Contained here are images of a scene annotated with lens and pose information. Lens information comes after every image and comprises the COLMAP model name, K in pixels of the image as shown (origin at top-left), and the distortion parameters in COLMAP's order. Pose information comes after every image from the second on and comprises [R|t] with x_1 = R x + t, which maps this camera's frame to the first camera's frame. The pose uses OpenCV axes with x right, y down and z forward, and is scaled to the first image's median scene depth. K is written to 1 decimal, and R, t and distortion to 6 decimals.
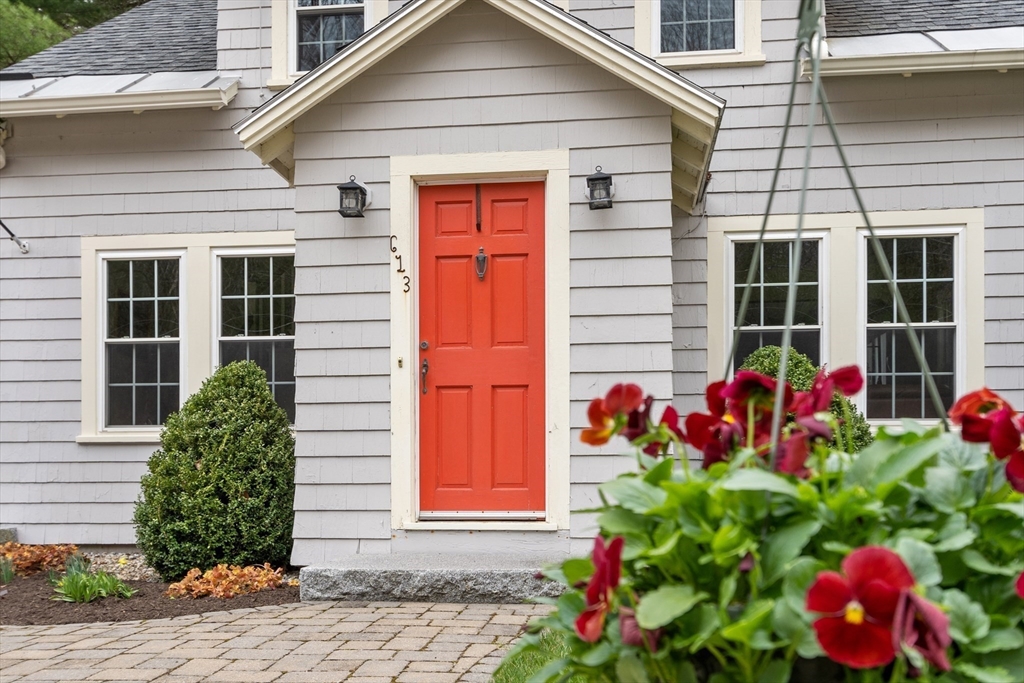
lens RADIAL K [[681.3, 0, 514.8], [0, 681.3, 376.2], [0, 0, 1]] dist [0.003893, -0.001277]
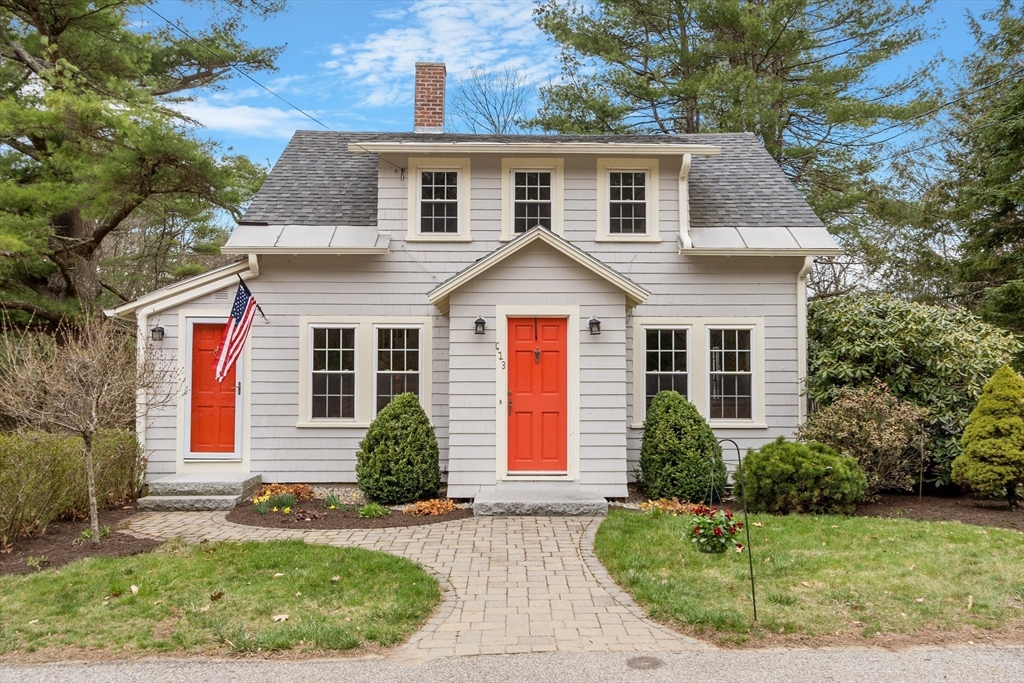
lens RADIAL K [[448.9, 0, 512.0], [0, 448.9, 341.5], [0, 0, 1]] dist [0.003098, 0.000197]
pose [[0.997721, 0.010707, 0.066618, -0.208802], [-0.008846, 0.999564, -0.028164, -0.156149], [-0.066890, 0.027510, 0.997381, -0.385024]]
